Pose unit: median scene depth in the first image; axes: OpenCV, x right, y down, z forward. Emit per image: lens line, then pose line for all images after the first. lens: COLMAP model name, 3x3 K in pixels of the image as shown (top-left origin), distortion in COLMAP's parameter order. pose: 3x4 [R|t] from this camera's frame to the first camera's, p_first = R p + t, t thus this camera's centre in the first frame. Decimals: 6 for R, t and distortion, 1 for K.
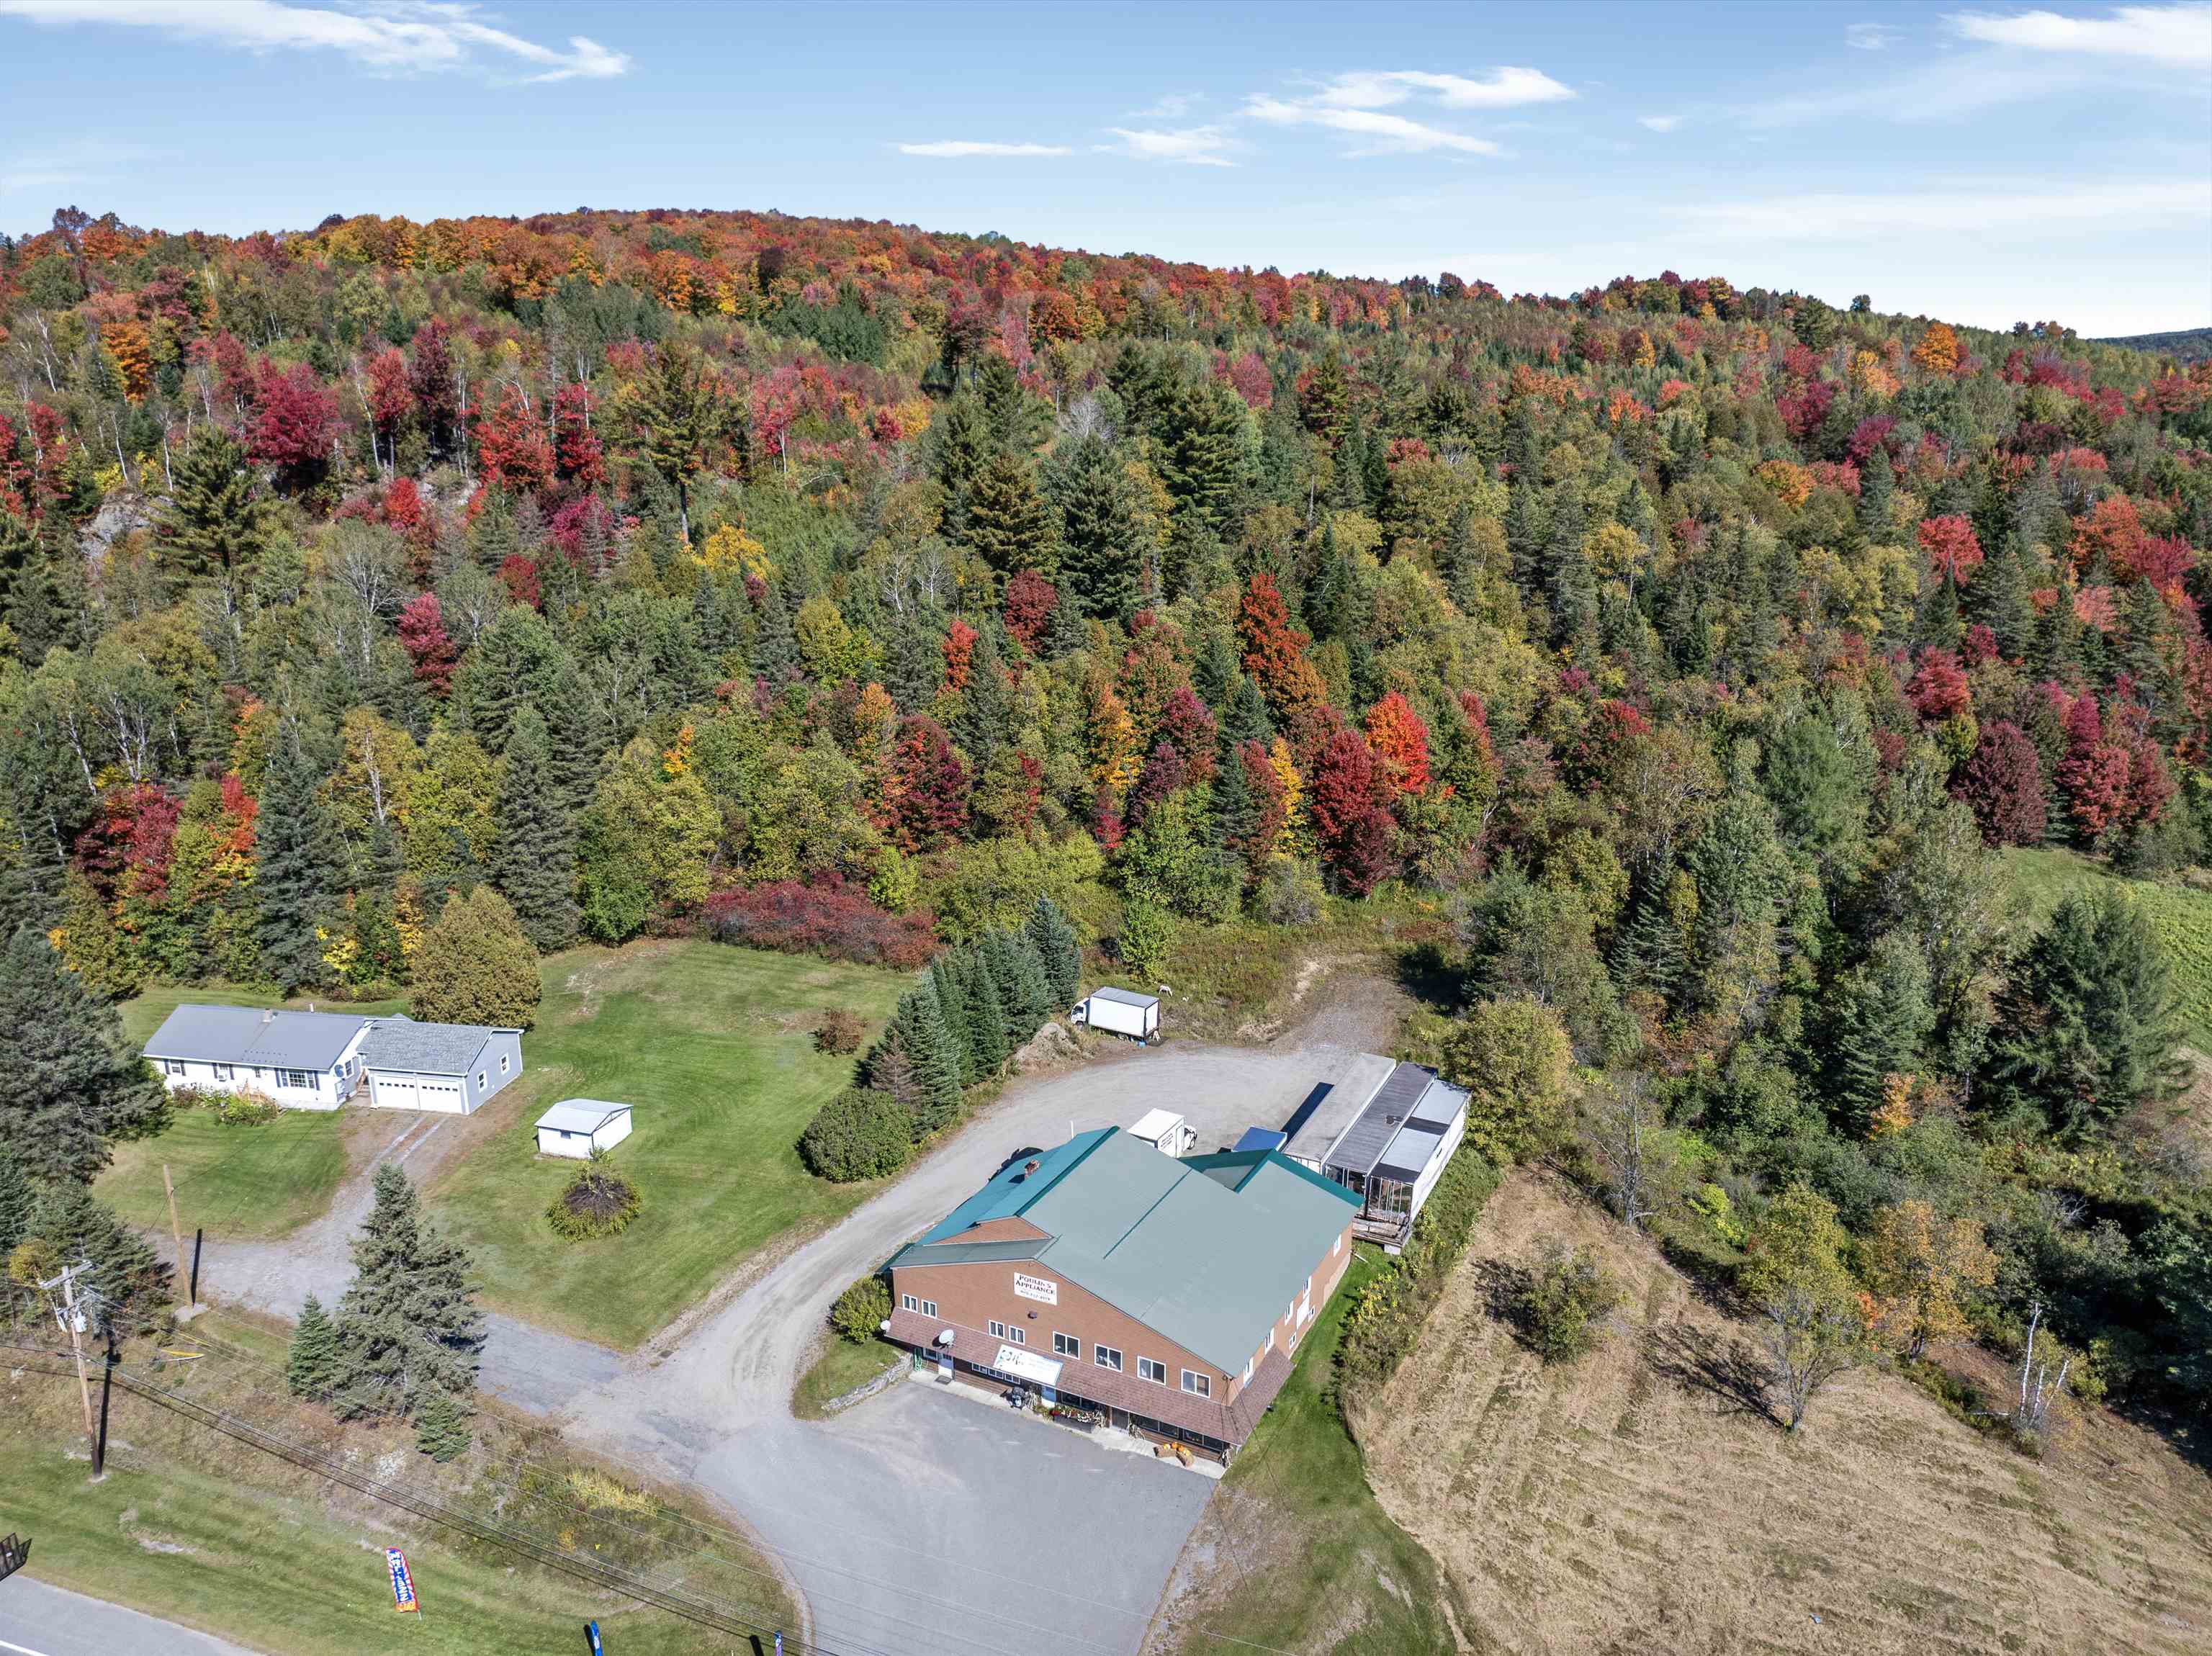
lens RADIAL K [[1557.7, 0, 1114.9], [0, 1557.7, 830.1], [0, 0, 1]] dist [-0.034821, 0.001791]
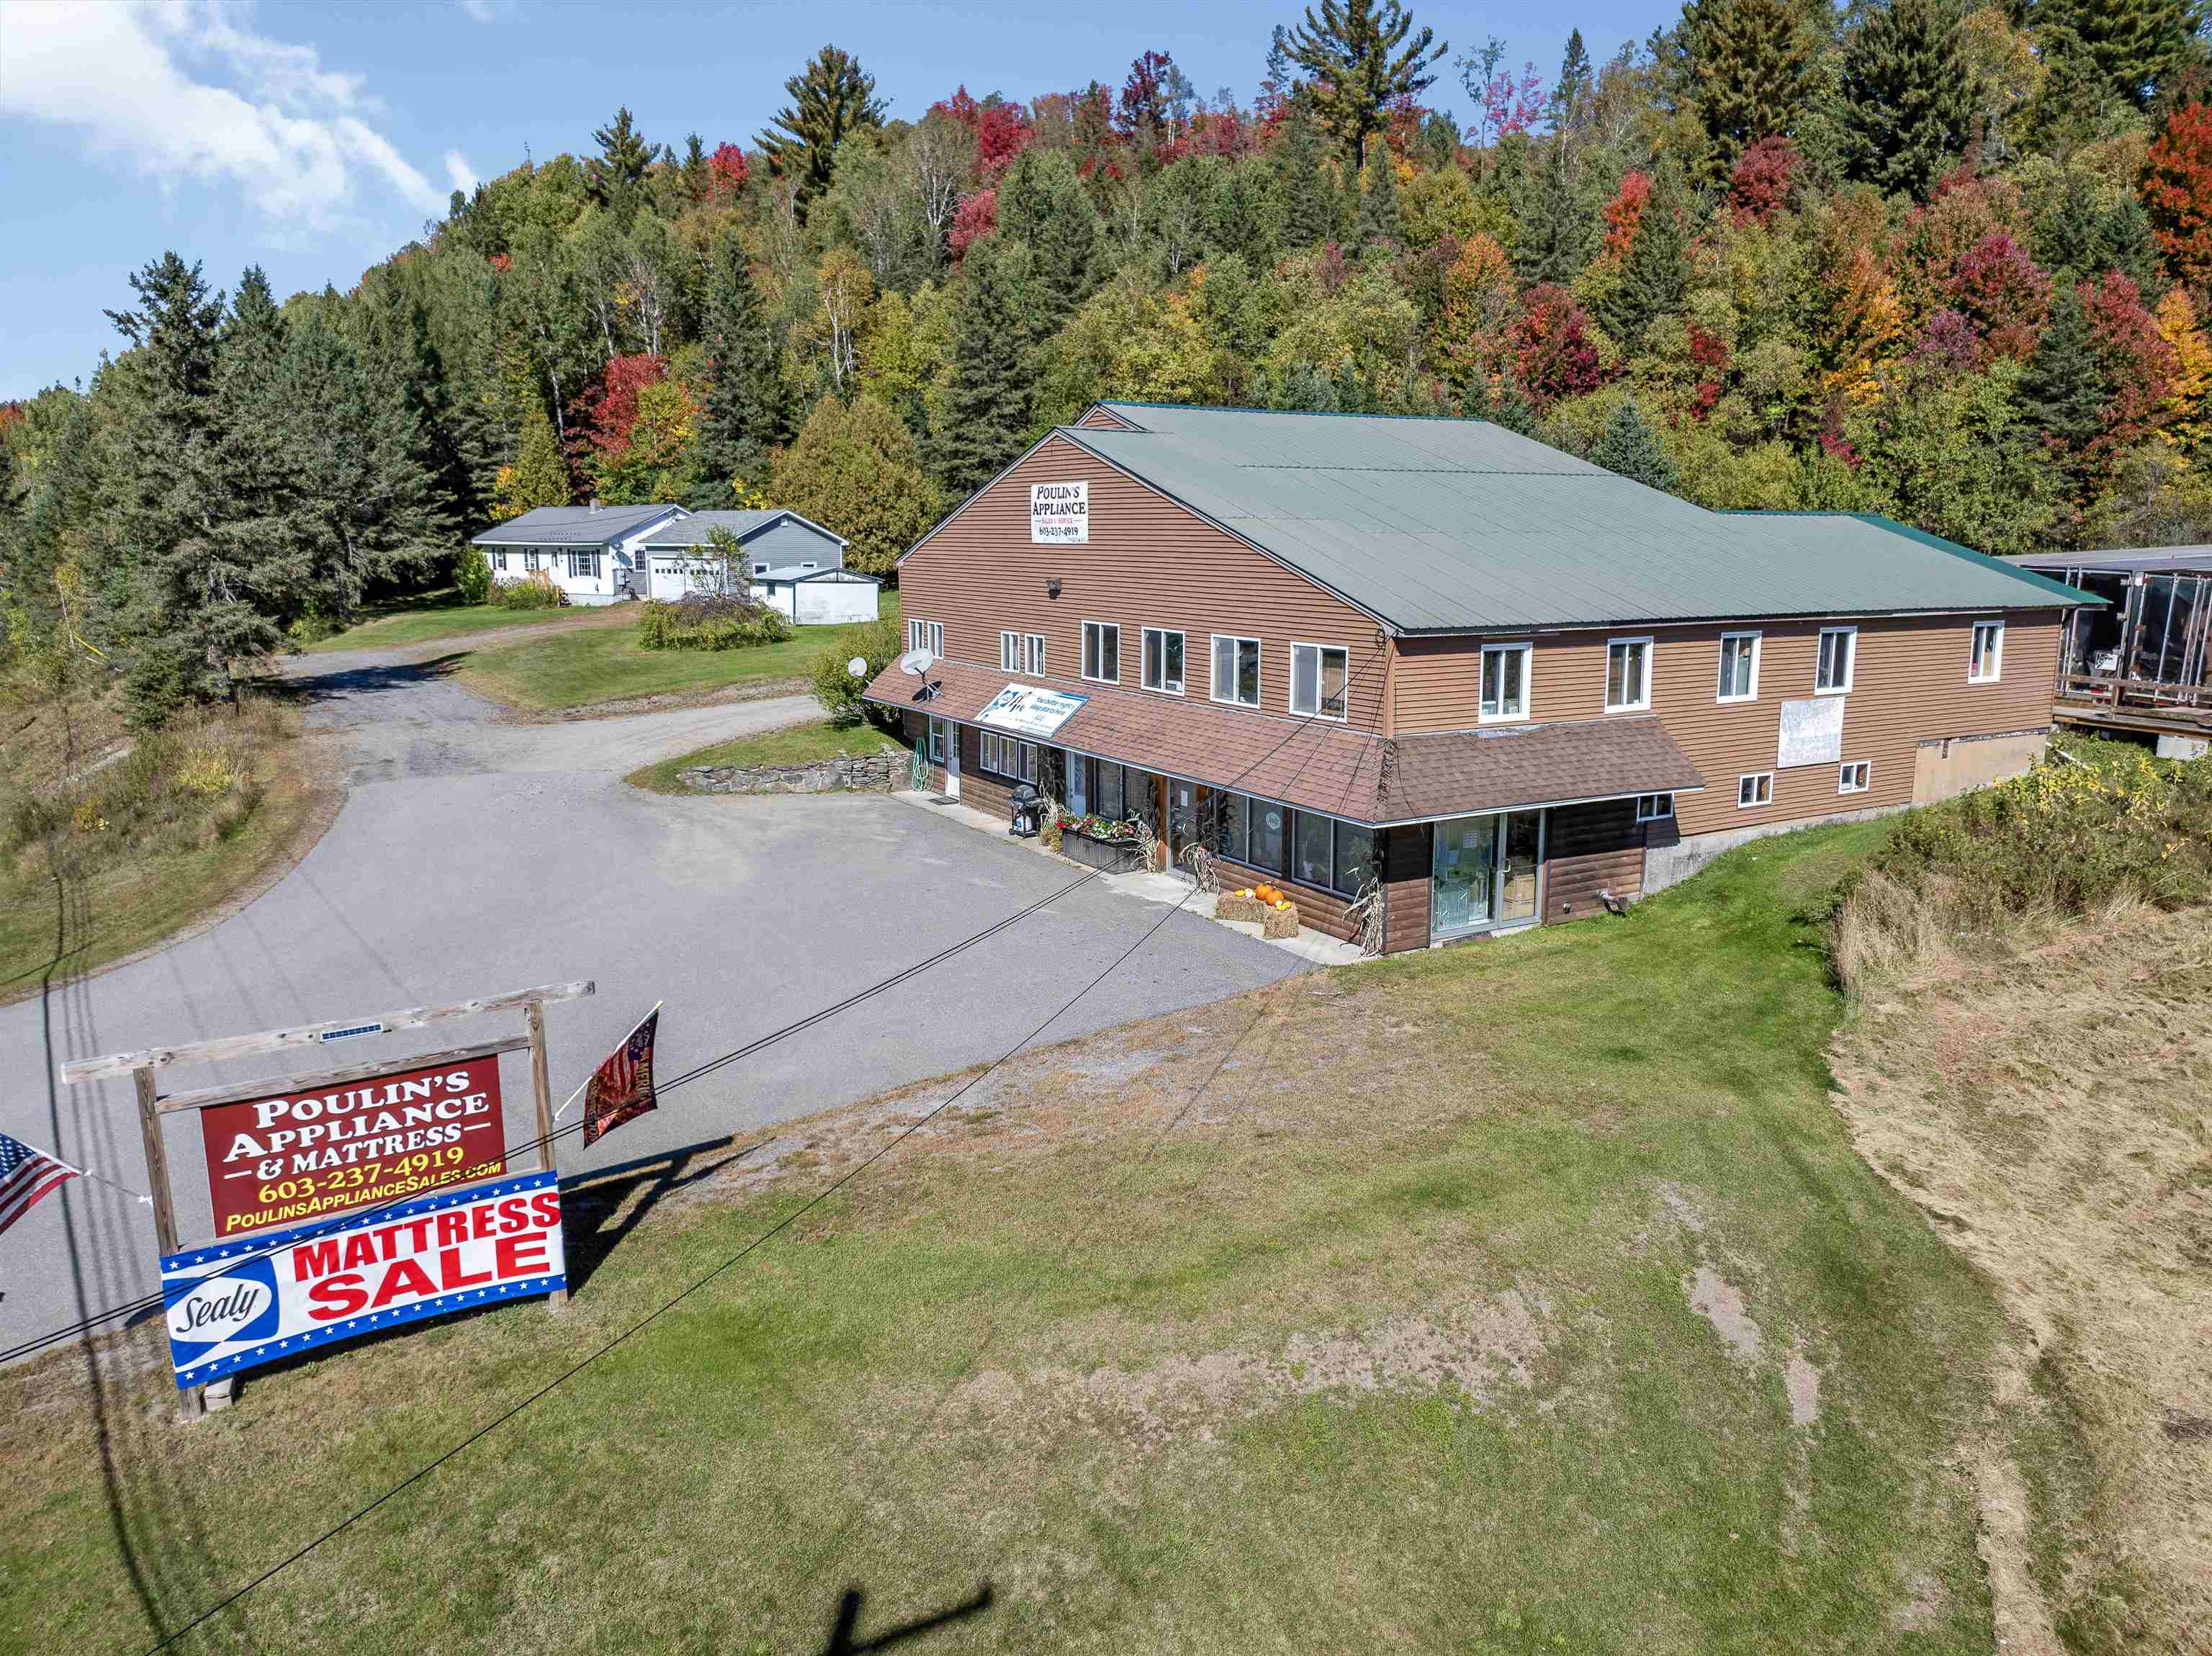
lens RADIAL K [[1559.1, 0, 1117.0], [0, 1559.1, 825.8], [0, 0, 1]] dist [-0.059030, 0.035704]
pose [[0.836991, 0.103381, -0.537363, 0.120934], [-0.144875, 0.988816, -0.035422, 0.246980], [0.527691, 0.107498, 0.842607, 0.426030]]
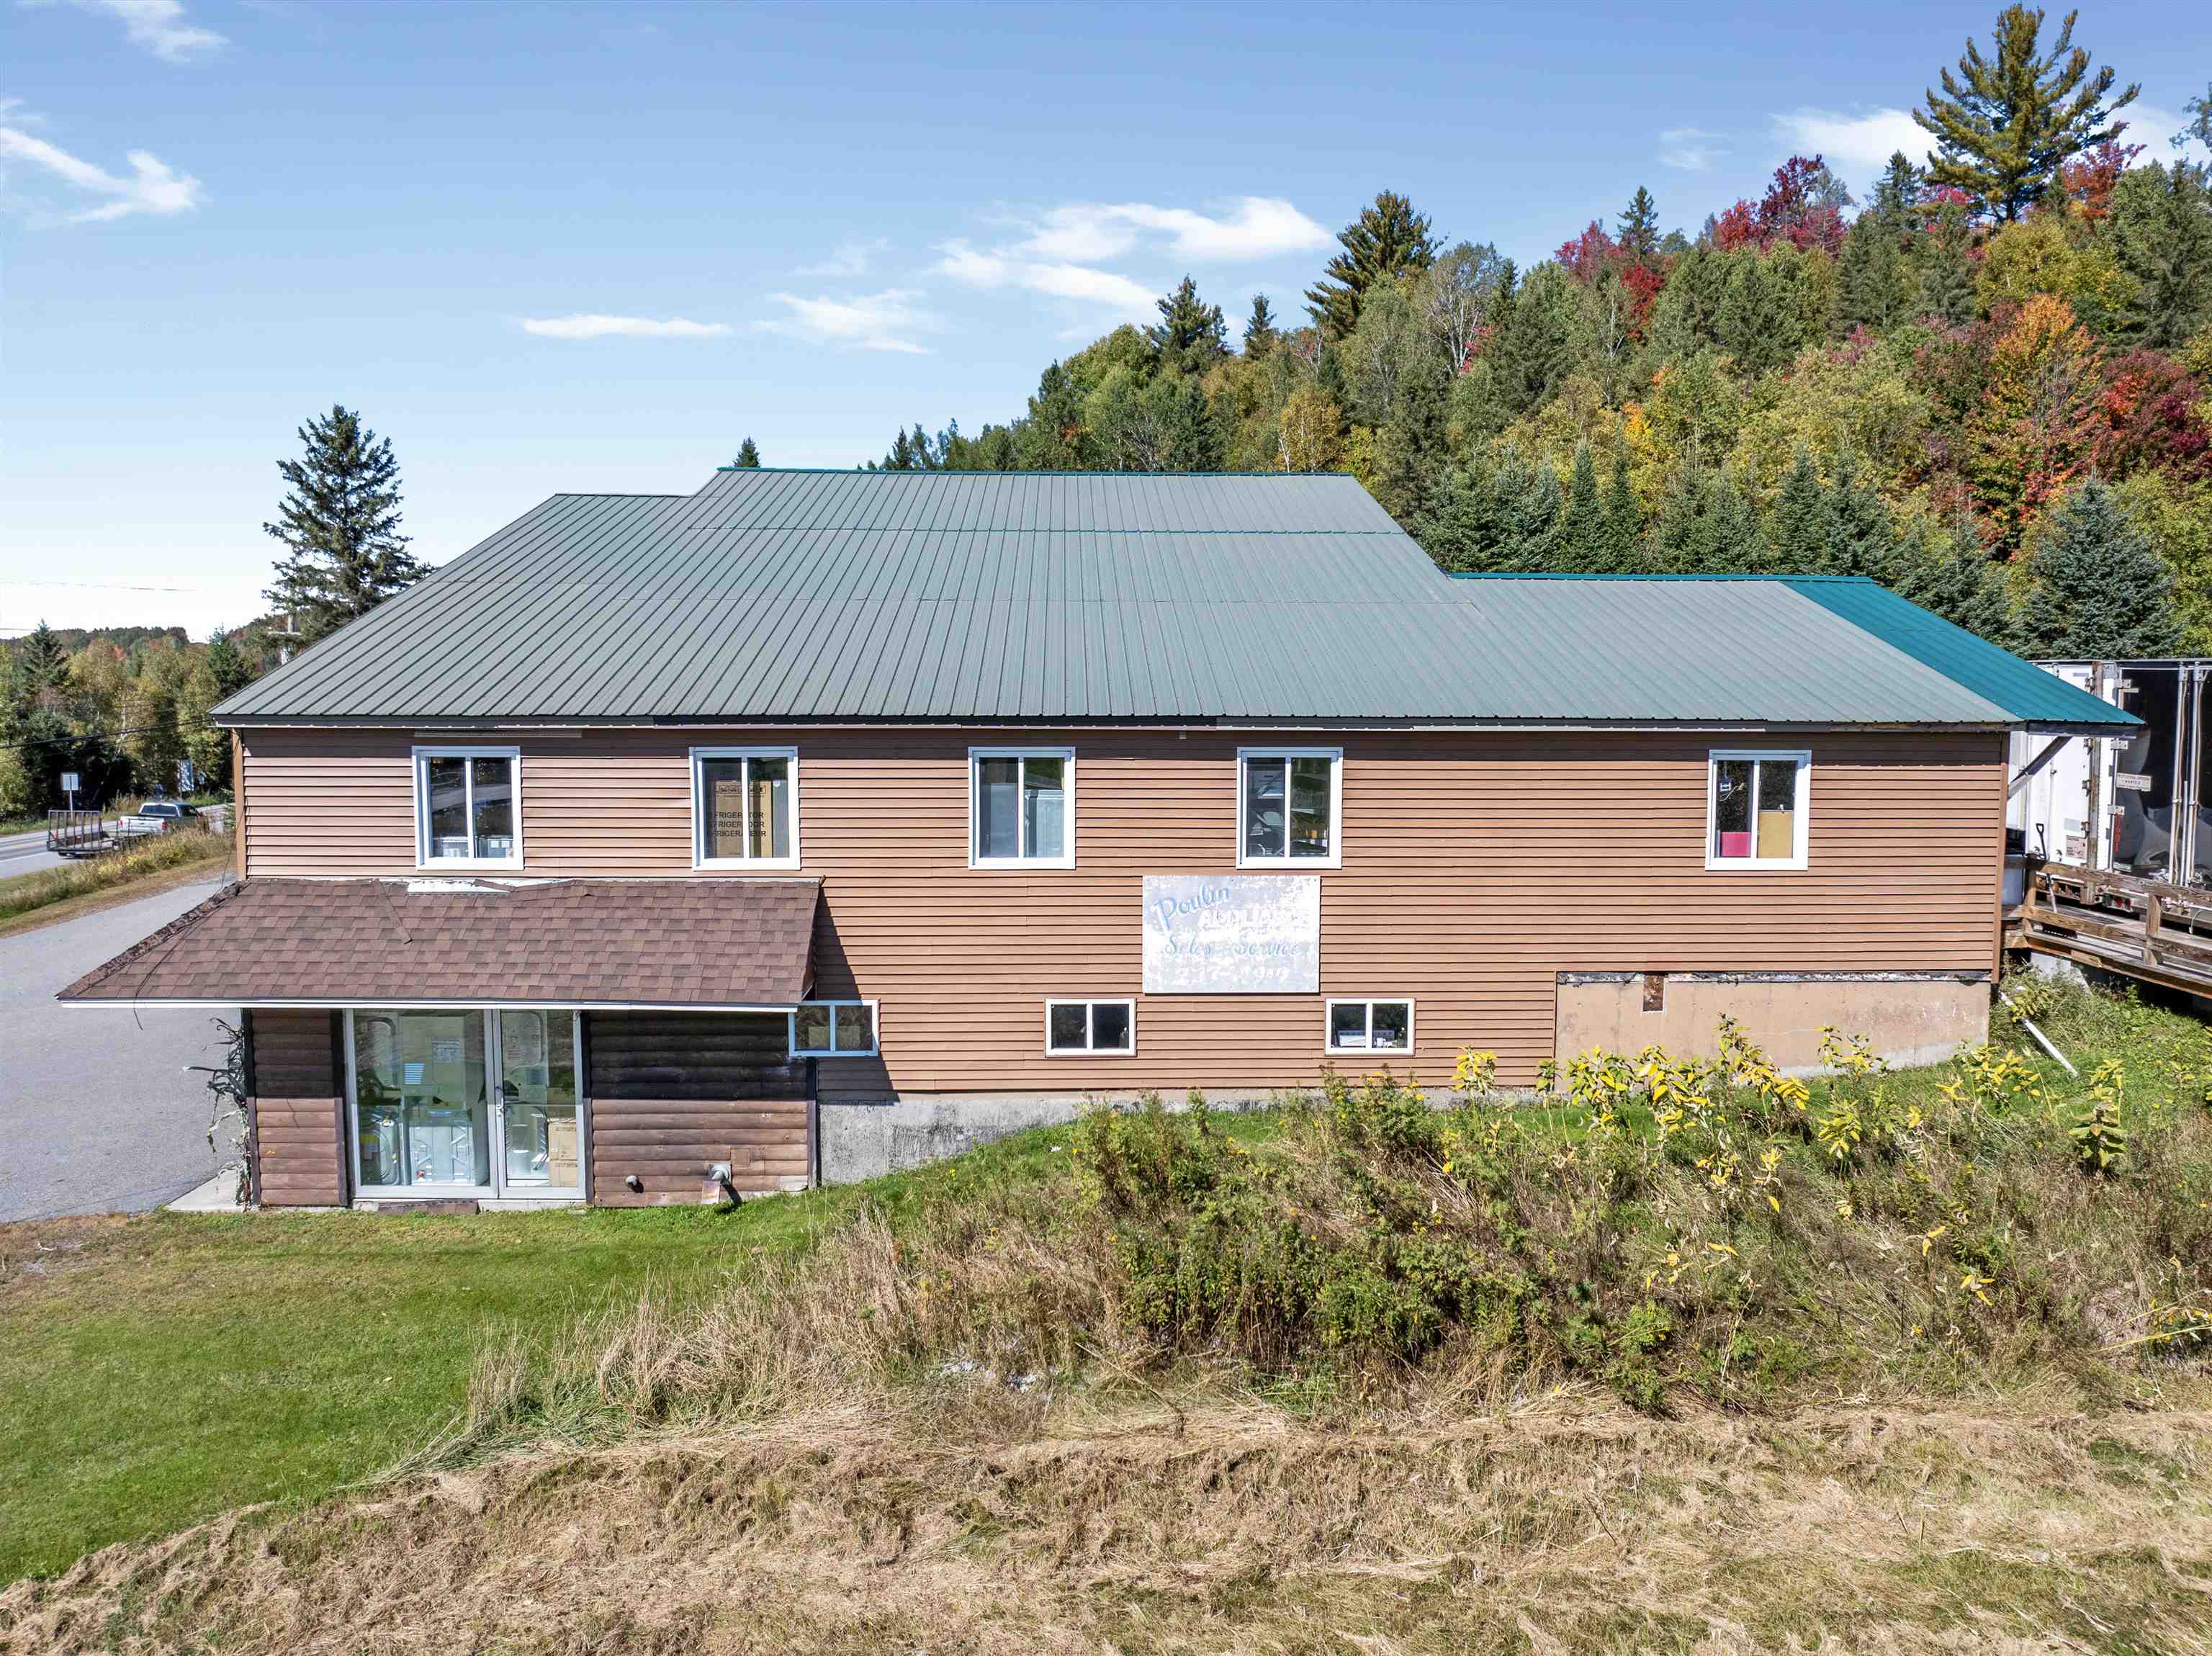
lens RADIAL K [[1524.6, 0, 1115.4], [0, 1524.6, 883.9], [0, 0, 1]] dist [-0.028375, -0.006925]
pose [[0.480356, 0.111189, -0.869997, 0.186661], [-0.234827, 0.972022, -0.005428, 0.208803], [0.845053, 0.206907, 0.493027, 0.602607]]
